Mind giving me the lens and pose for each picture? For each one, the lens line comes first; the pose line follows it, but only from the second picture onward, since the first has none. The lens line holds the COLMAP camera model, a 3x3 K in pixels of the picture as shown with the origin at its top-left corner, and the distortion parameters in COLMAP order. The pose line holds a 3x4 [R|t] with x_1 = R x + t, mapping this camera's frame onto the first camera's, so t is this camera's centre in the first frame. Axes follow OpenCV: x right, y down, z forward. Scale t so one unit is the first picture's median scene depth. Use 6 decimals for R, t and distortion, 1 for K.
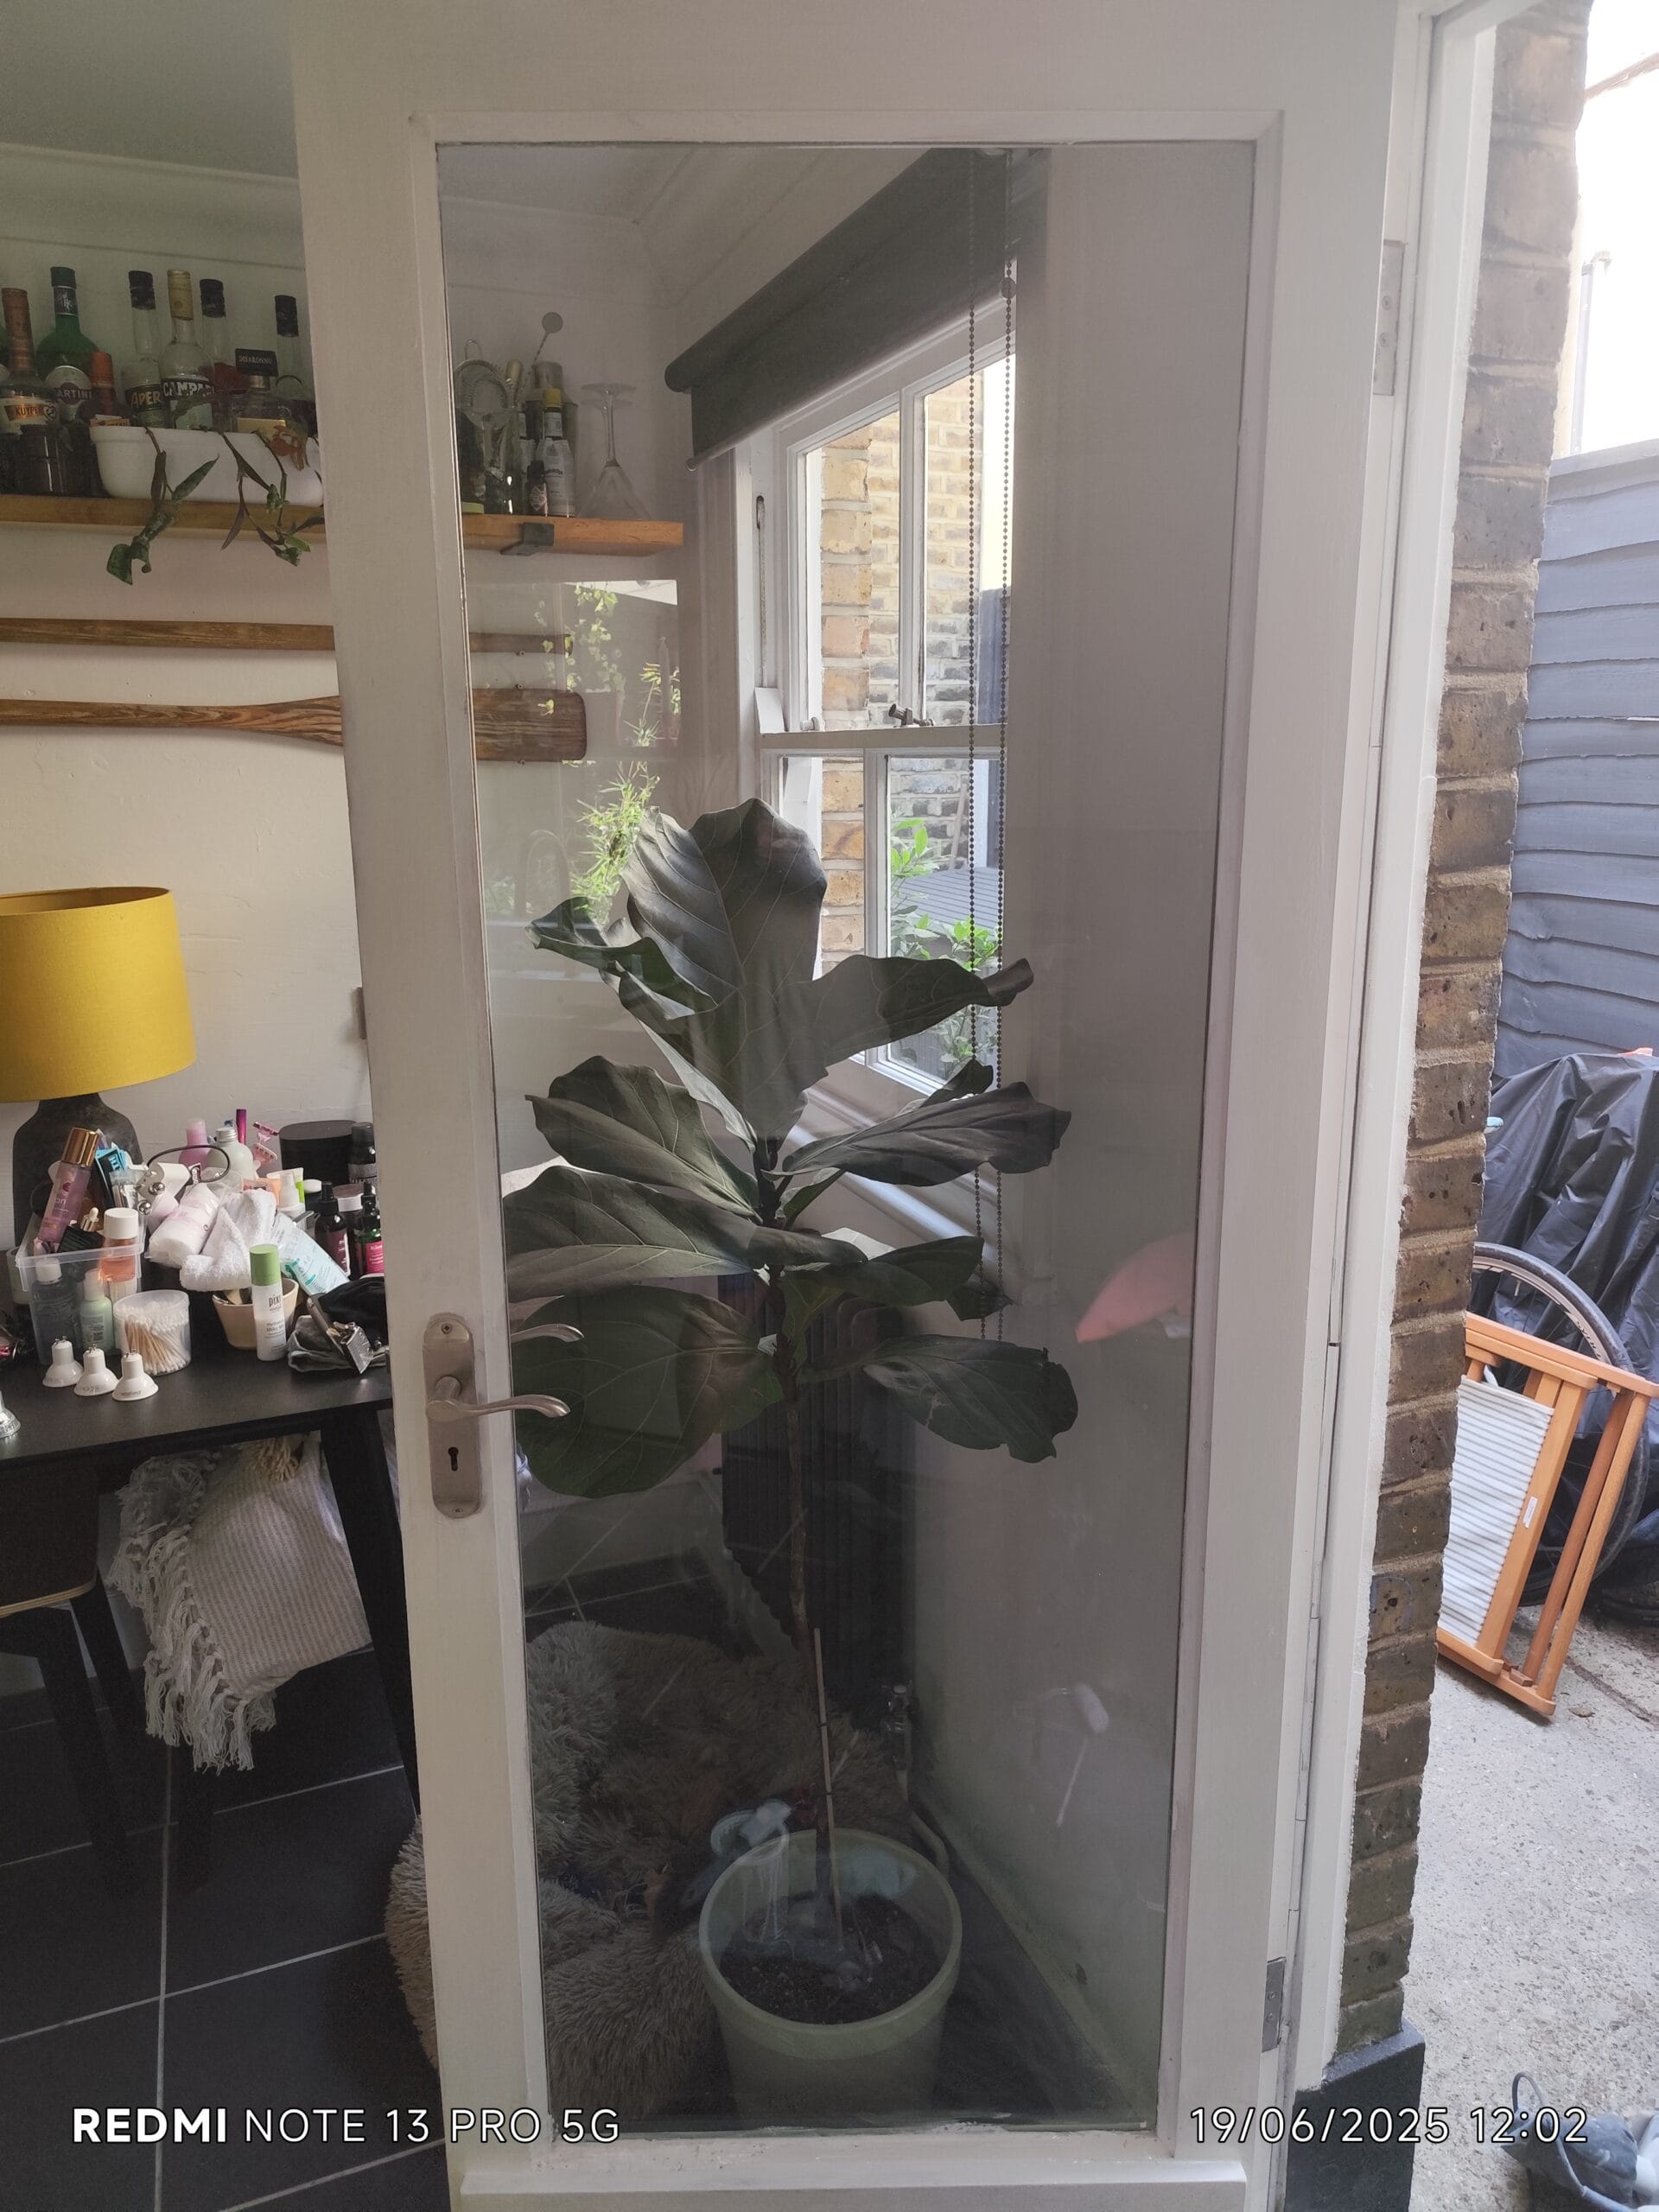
lens RADIAL K [[1527.7, 0, 835.2], [0, 1527.7, 1104.6], [0, 0, 1]] dist [0.009231, -0.004678]
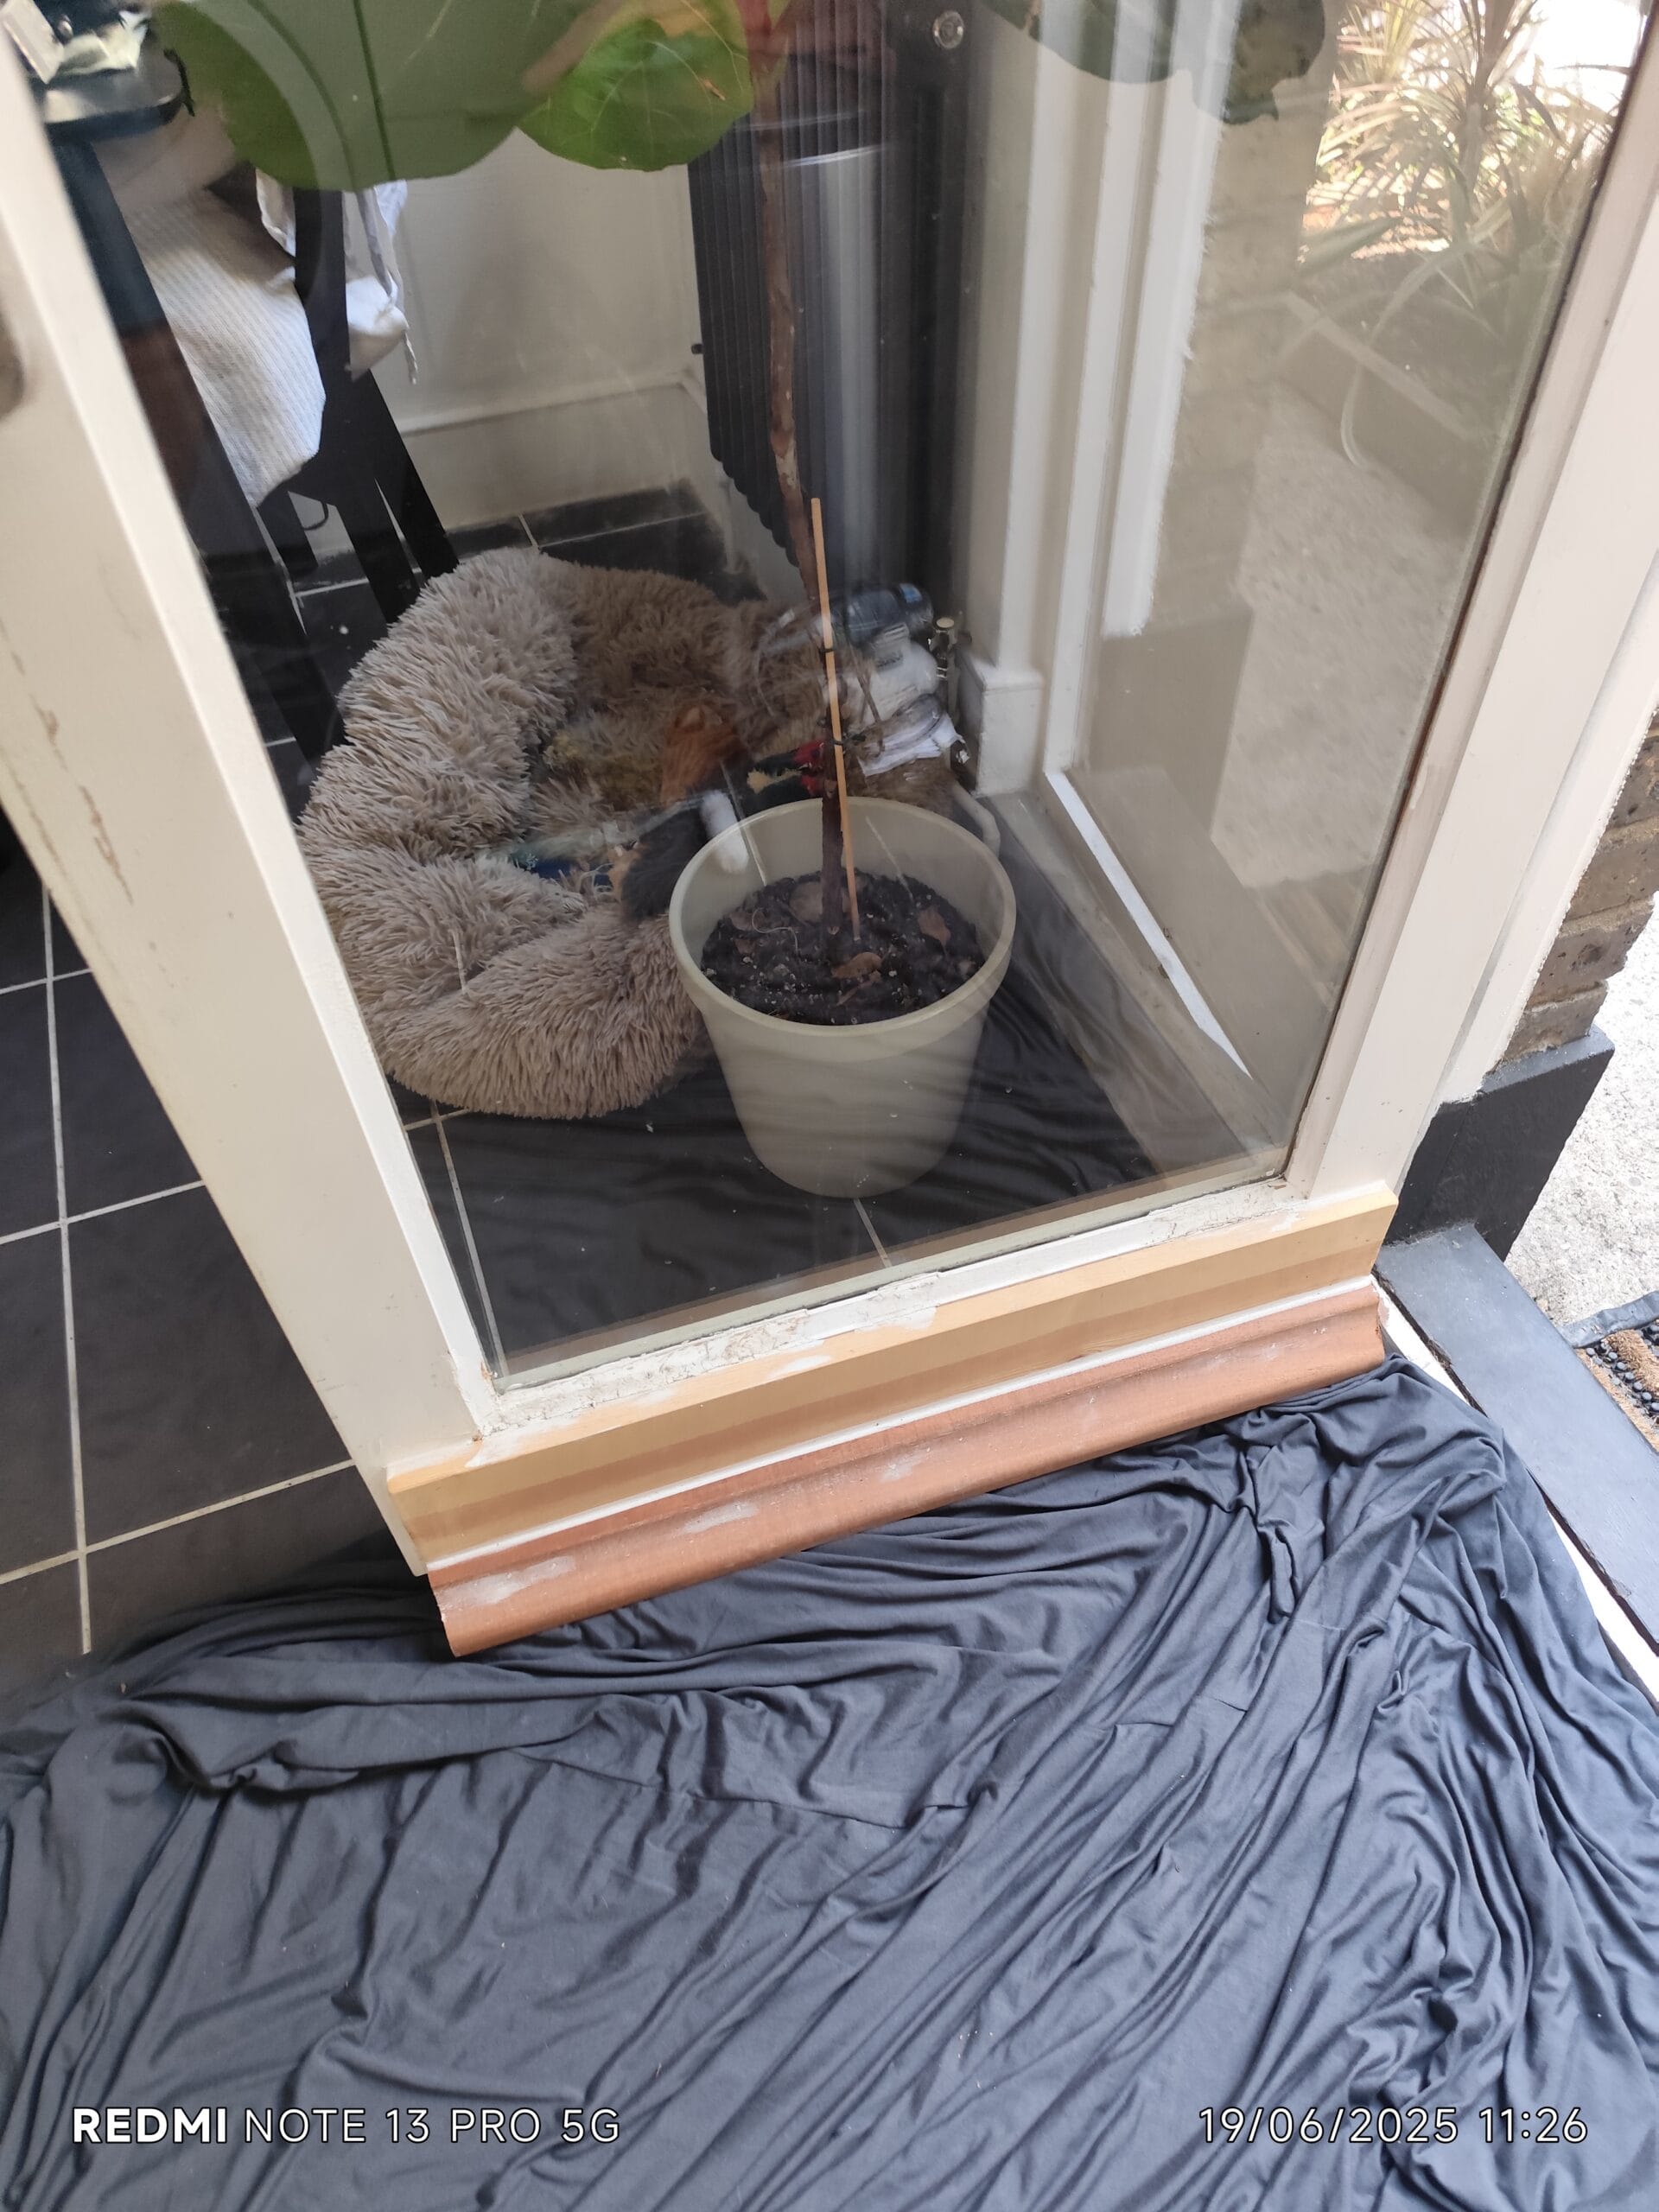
lens RADIAL K [[1527.7, 0, 834.8], [0, 1527.7, 1105.2], [0, 0, 1]] dist [0.009231, -0.004678]
pose [[0.999553, 0.009339, -0.028404, 0.014354], [0.008836, 0.815290, 0.578986, 0.155231], [0.028564, -0.578978, 0.814843, 0.287496]]
